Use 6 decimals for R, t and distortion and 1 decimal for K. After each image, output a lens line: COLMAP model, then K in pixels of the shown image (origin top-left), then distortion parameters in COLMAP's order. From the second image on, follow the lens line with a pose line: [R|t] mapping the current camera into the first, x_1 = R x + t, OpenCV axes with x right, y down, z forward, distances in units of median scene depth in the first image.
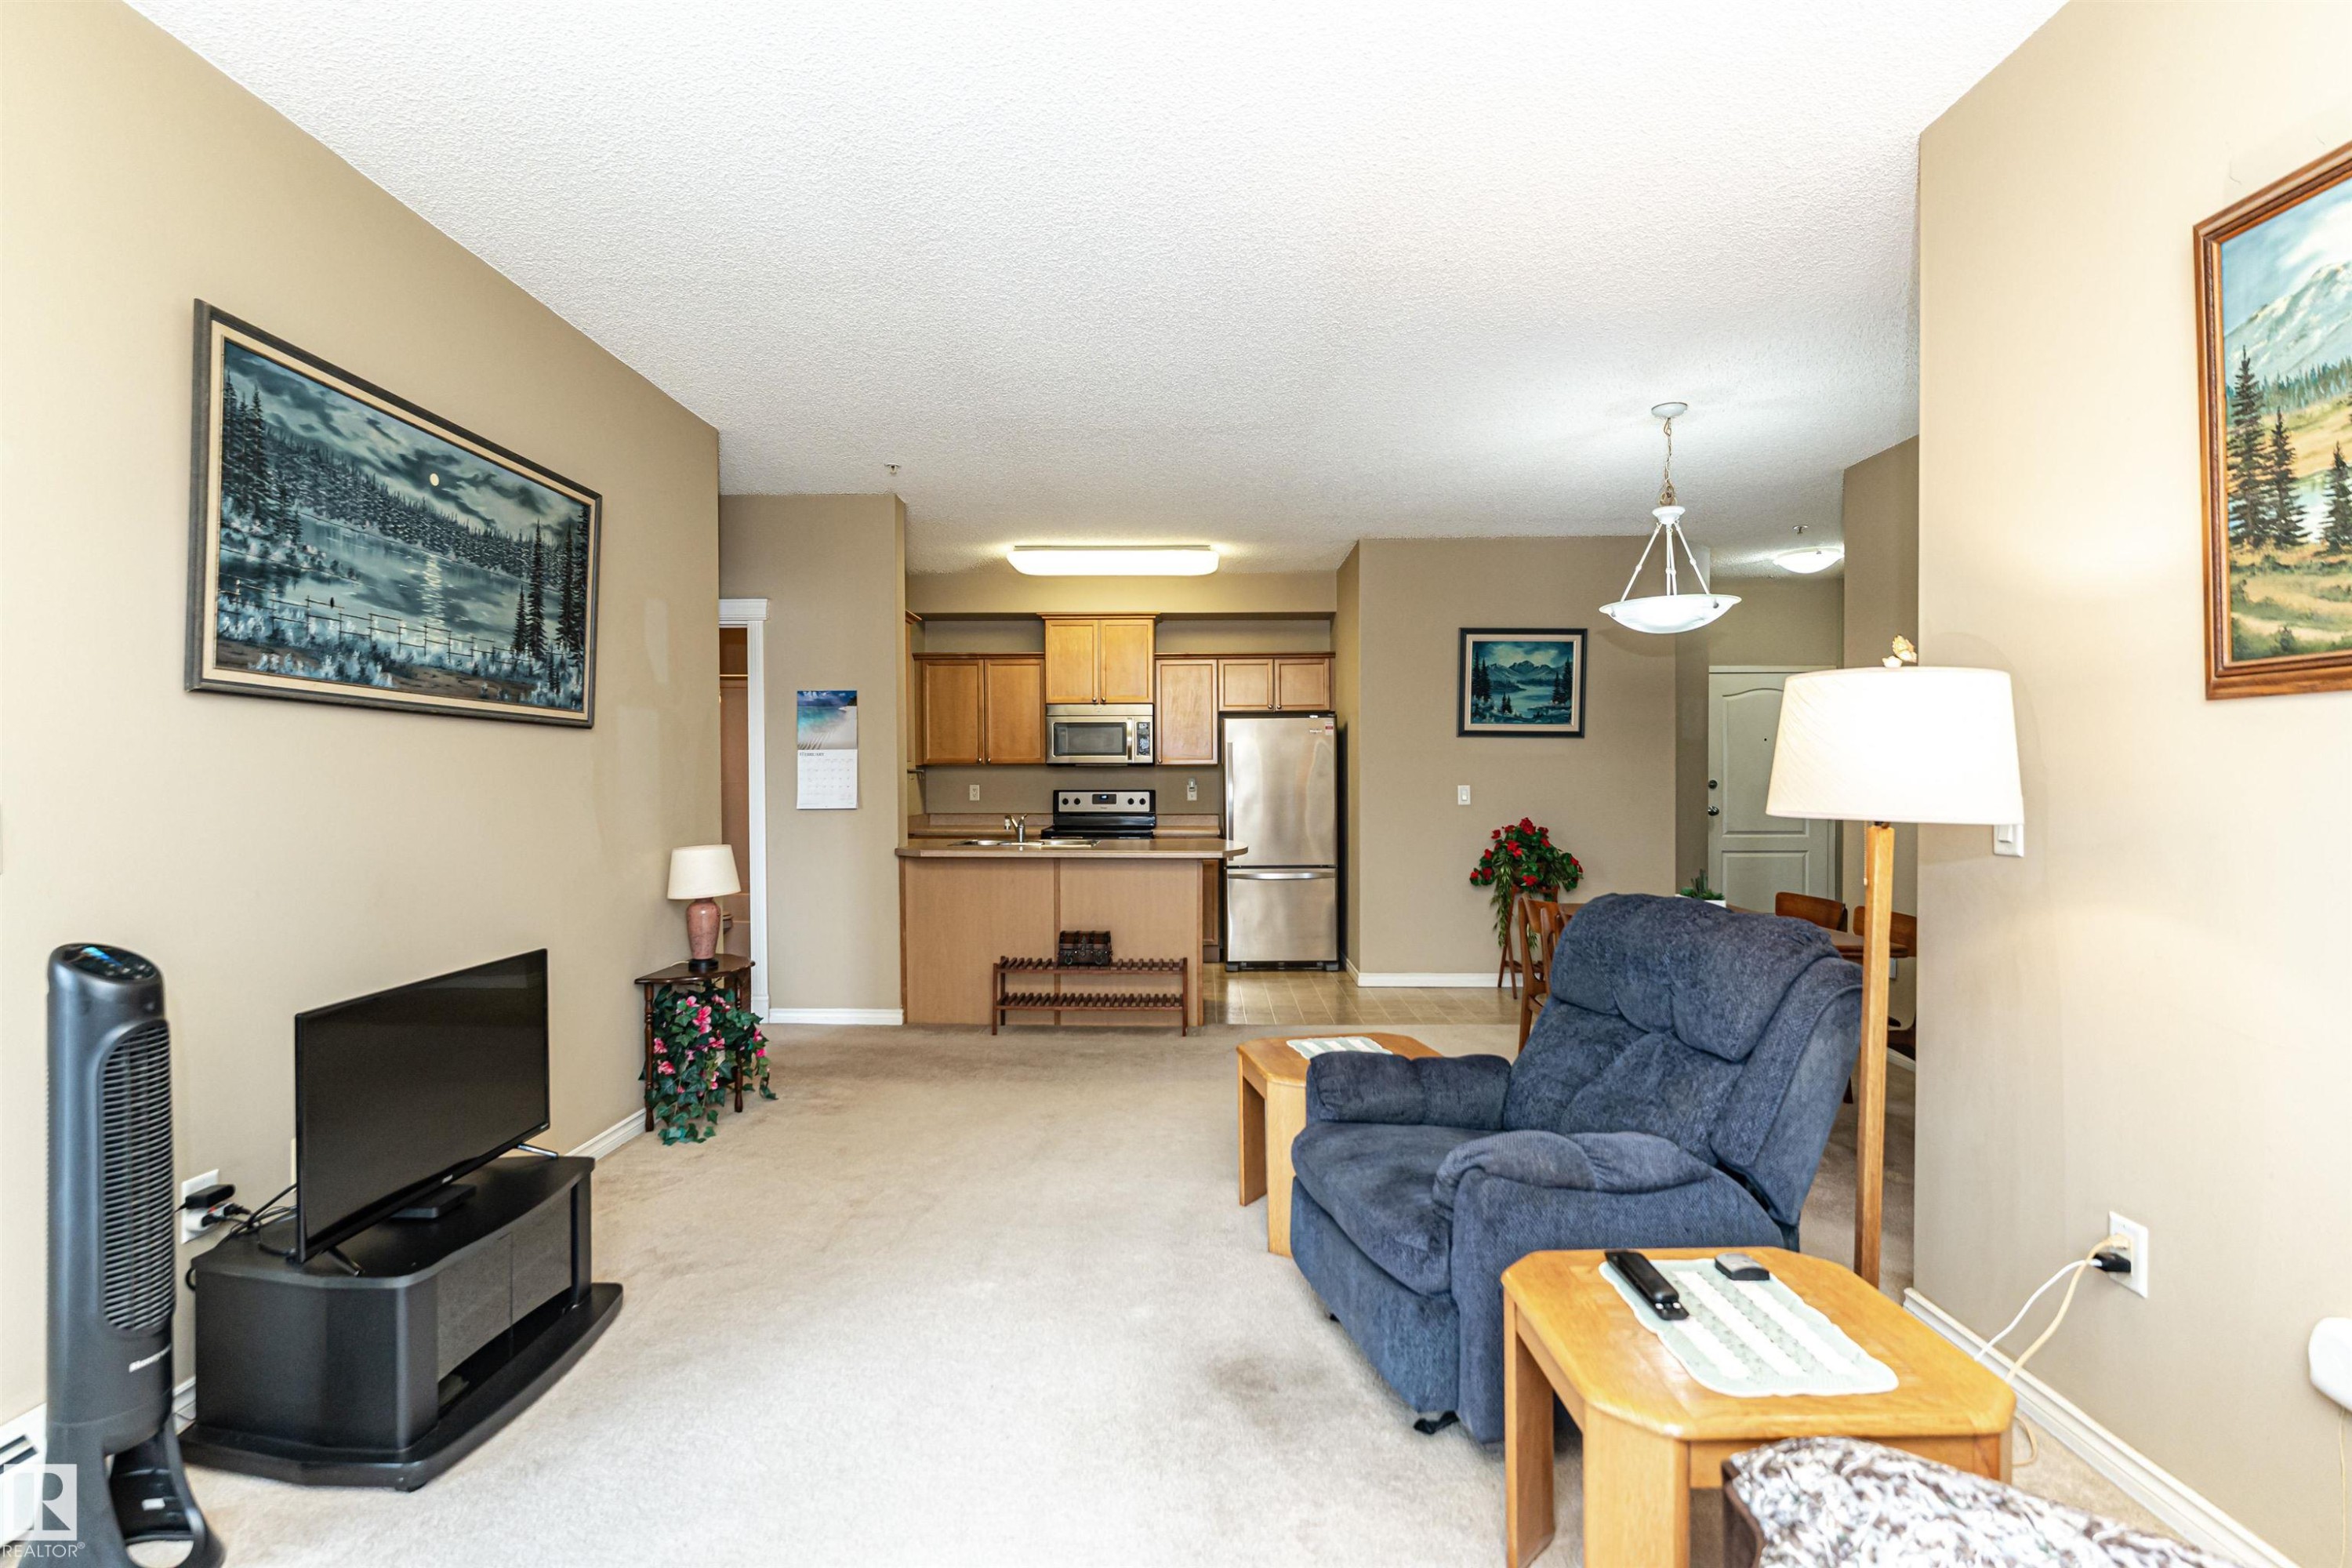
lens RADIAL K [[1177.0, 0, 1176.9], [0, 1177.0, 777.4], [0, 0, 1]] dist [0.002814, 0.002373]
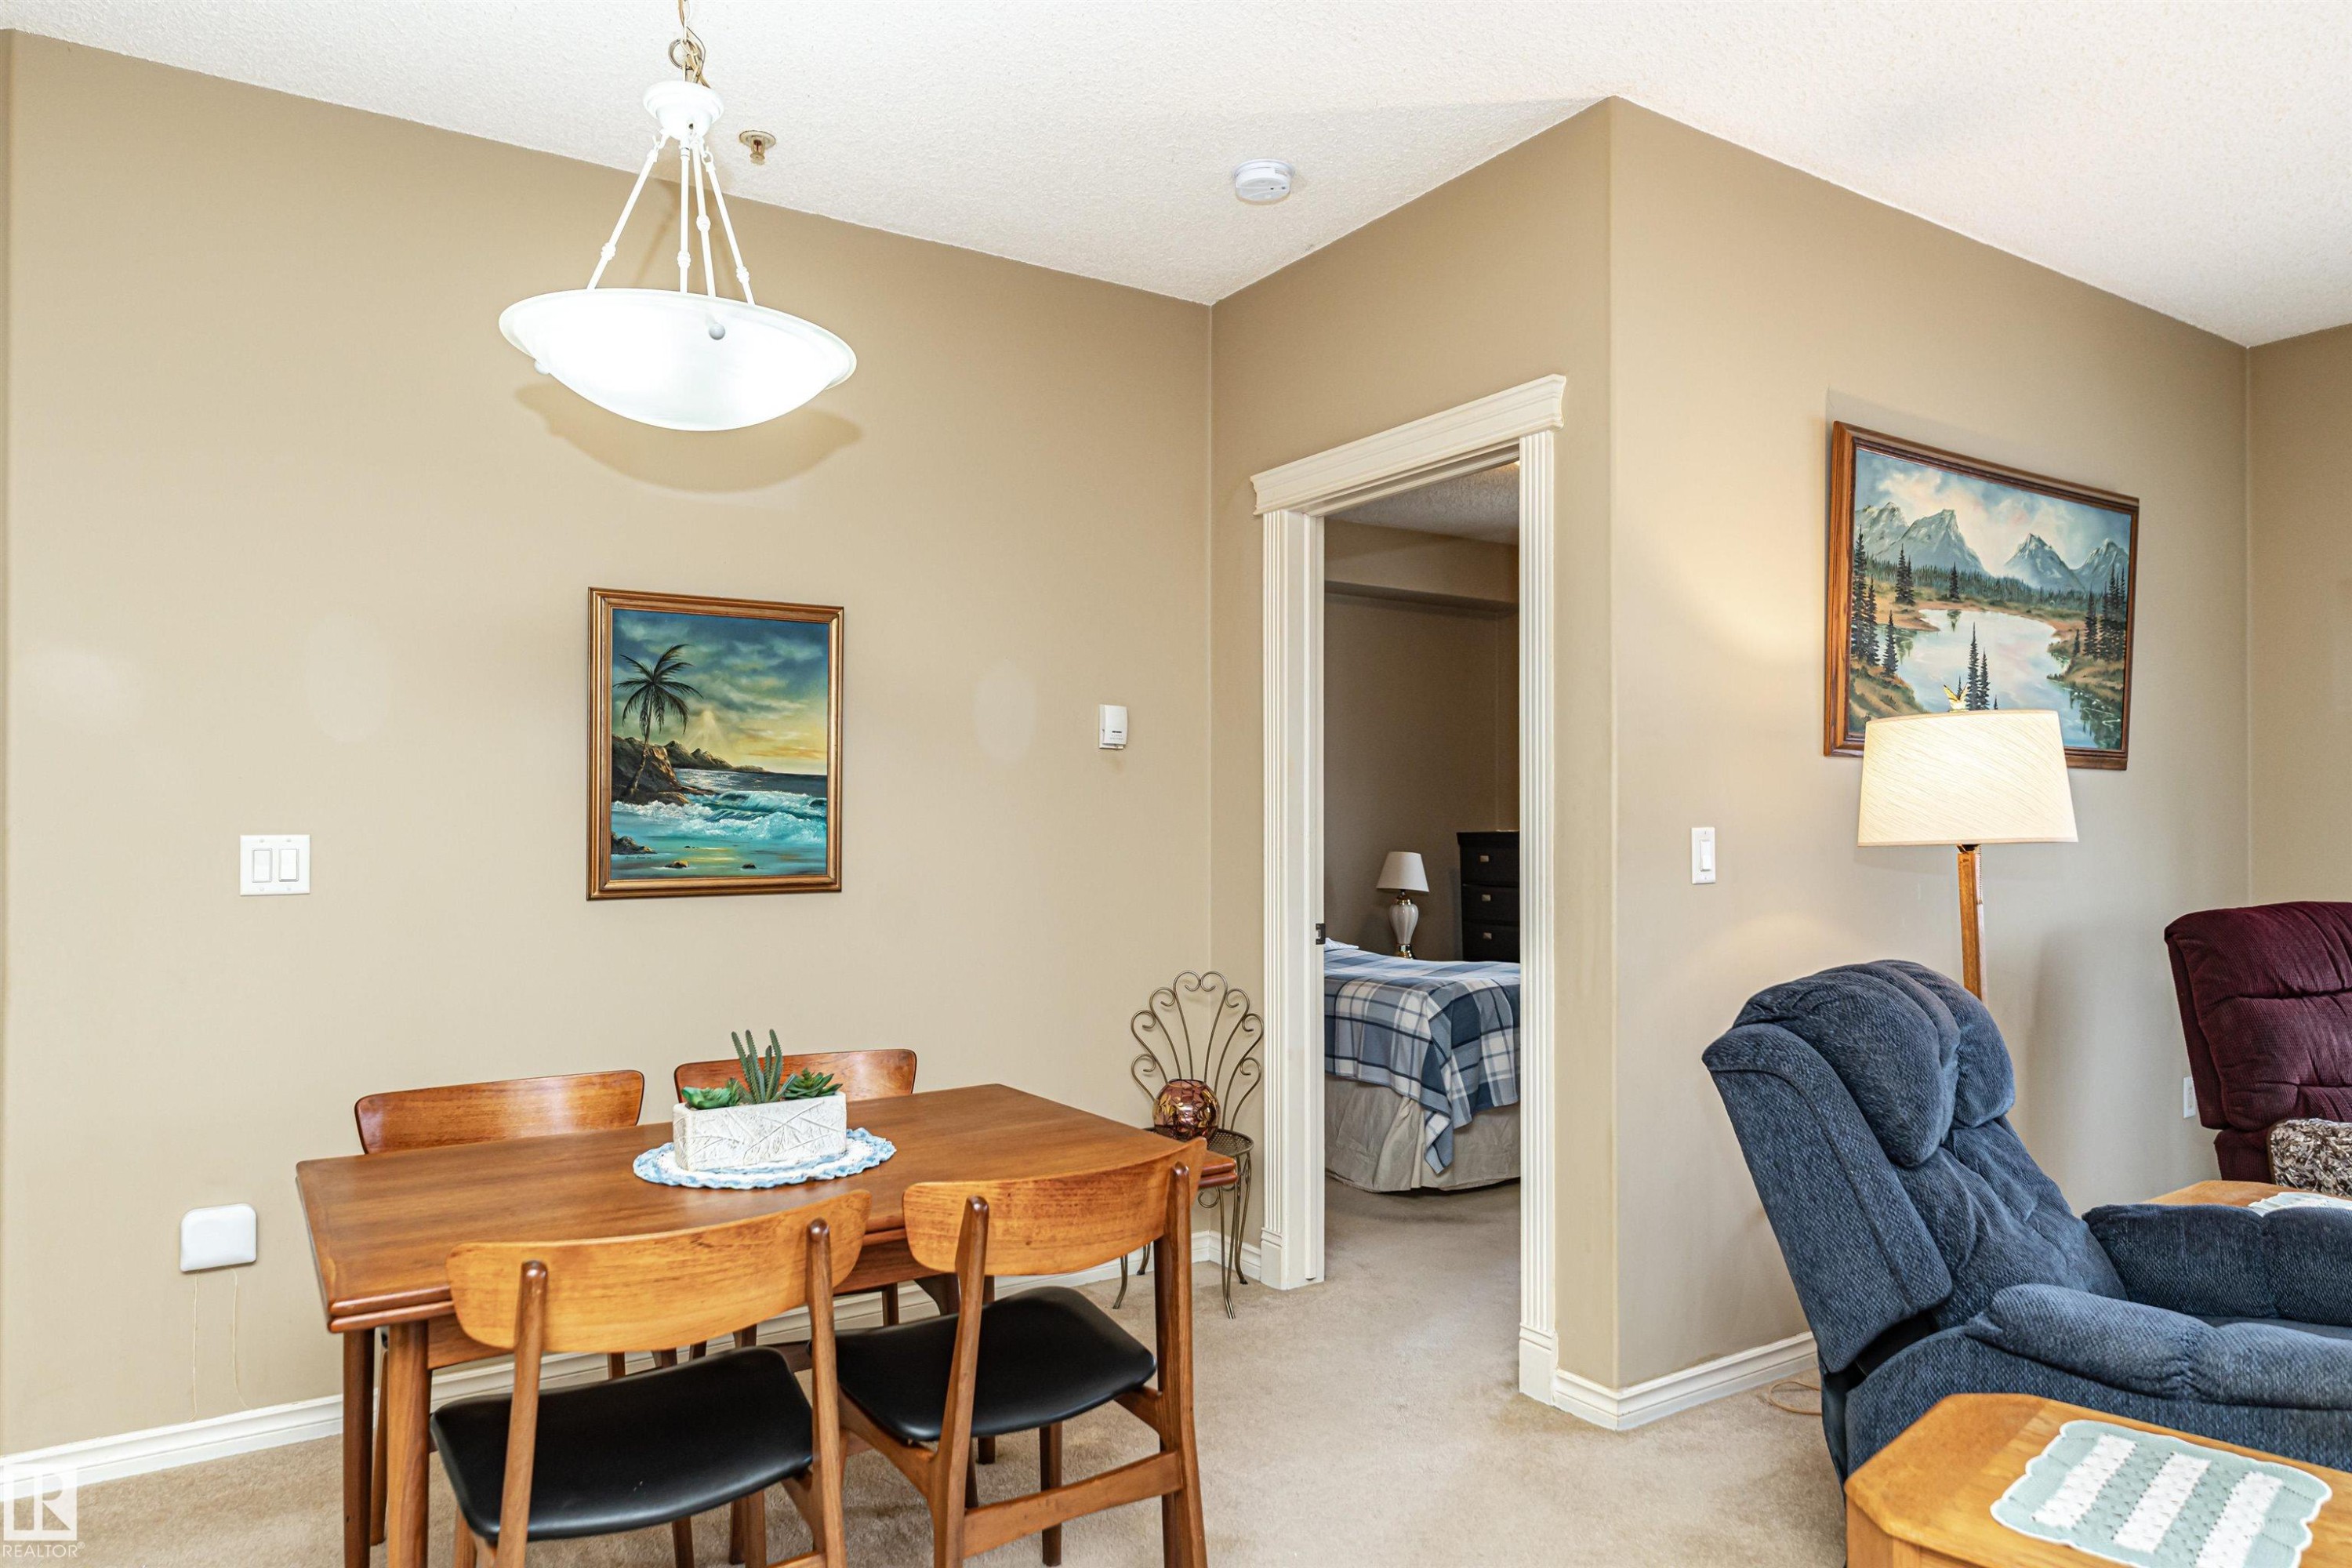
lens RADIAL K [[1448.6, 0, 1152.7], [0, 1448.6, 811.5], [0, 0, 1]] dist [-0.000072, 0.000220]
pose [[-0.556202, 0.012861, 0.830948, -0.068225], [0.004391, 0.999912, -0.012537, 0.011115], [-0.831036, -0.003324, -0.556209, 1.499892]]
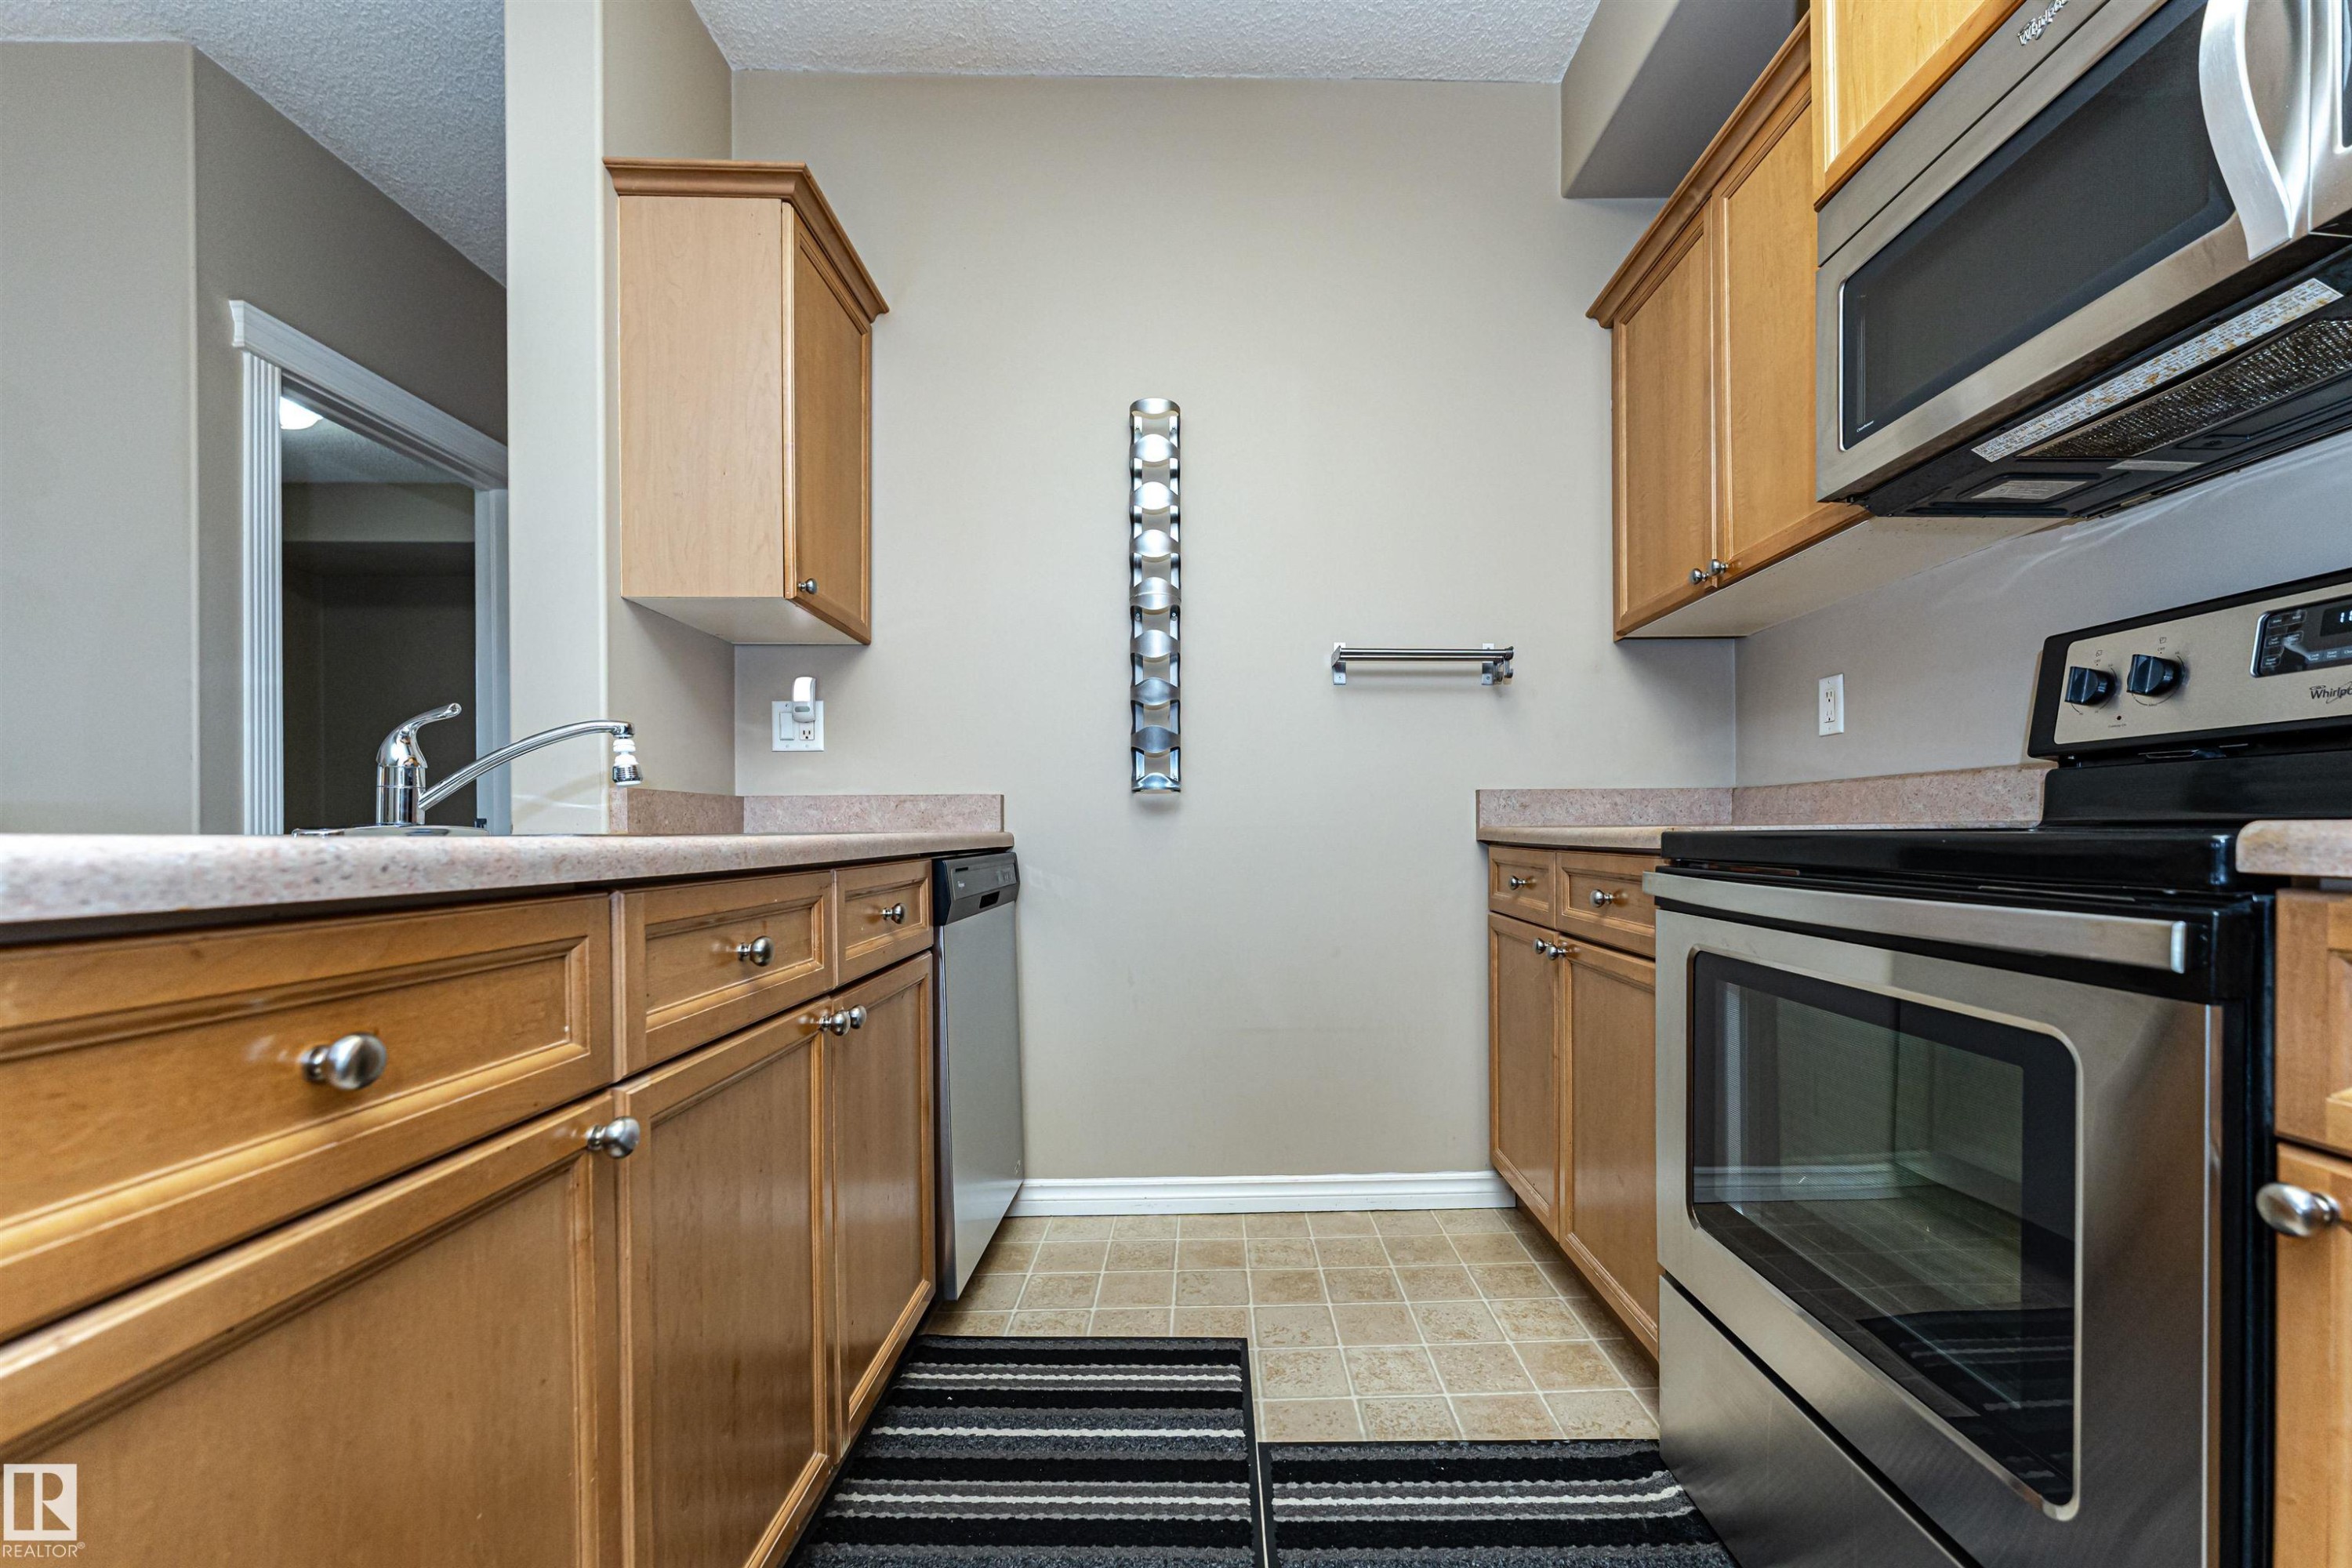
lens RADIAL K [[957.9, 0, 1242.1], [0, 957.9, 838.3], [0, 0, 1]] dist [-0.001837, 0.000960]
pose [[0.047065, 0.011645, -0.998824, 0.111921], [0.007436, 0.999900, 0.012008, 0.097741], [0.998864, -0.007993, 0.046974, 2.026761]]
